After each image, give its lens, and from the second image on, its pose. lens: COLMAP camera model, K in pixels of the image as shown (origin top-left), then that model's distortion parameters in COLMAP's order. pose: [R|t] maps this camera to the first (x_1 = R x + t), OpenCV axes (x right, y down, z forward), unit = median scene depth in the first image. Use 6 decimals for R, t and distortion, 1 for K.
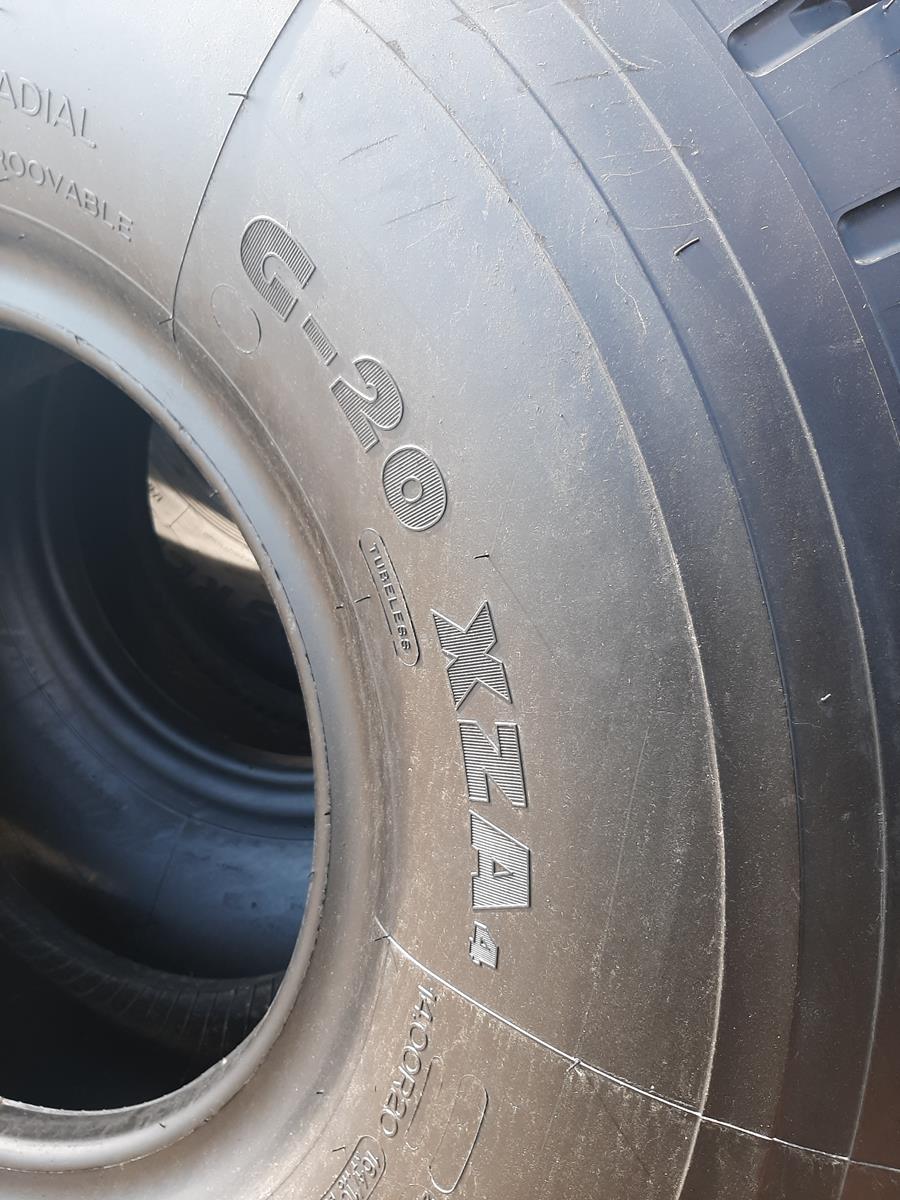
lens RADIAL K [[907.9, 0, 450.0], [0, 907.9, 600.0], [0, 0, 1]] dist [0.011759, -0.070041]
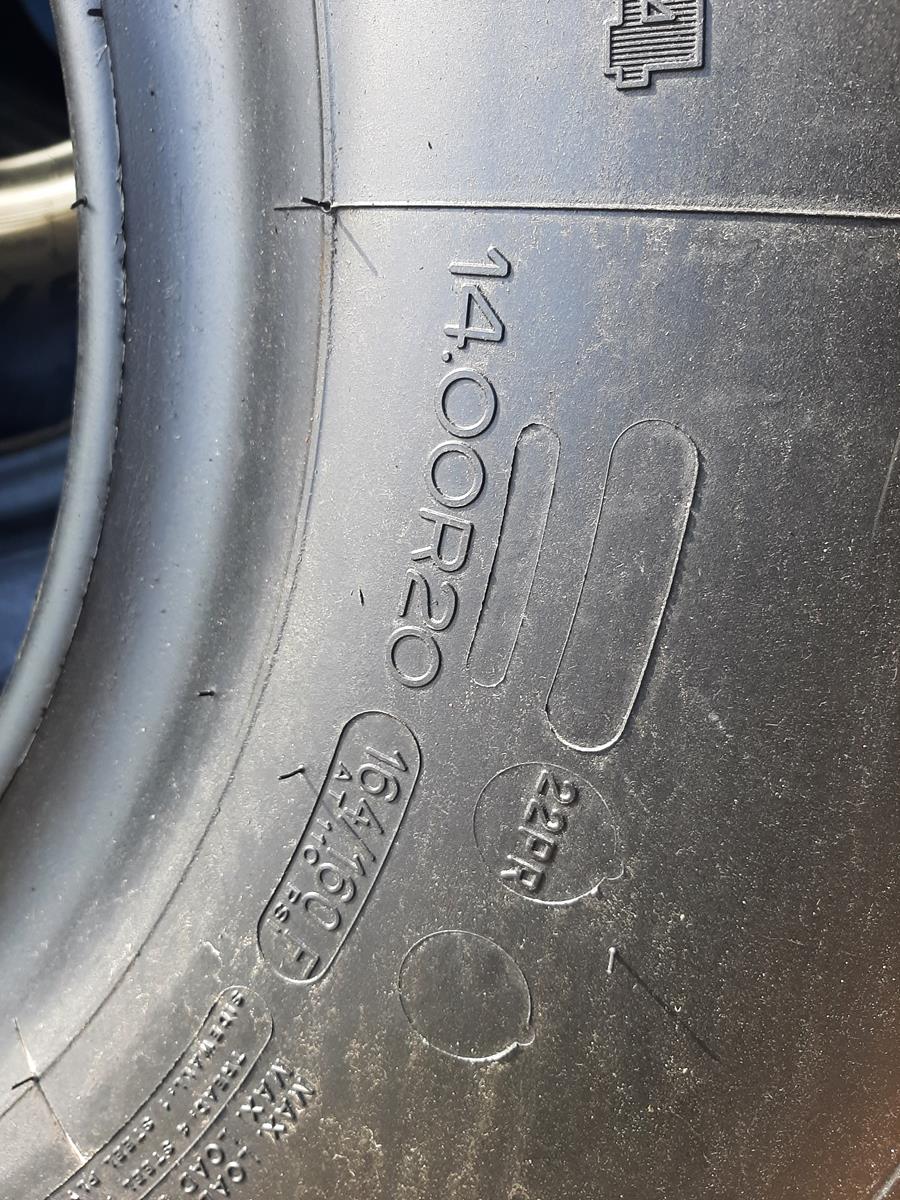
lens RADIAL K [[907.9, 0, 450.0], [0, 907.9, 600.0], [0, 0, 1]] dist [0.011759, -0.070041]
pose [[0.934002, -0.191579, 0.301560, -0.163619], [0.145744, 0.974957, 0.167981, 0.459424], [-0.326189, -0.112944, 0.938533, 0.574458]]
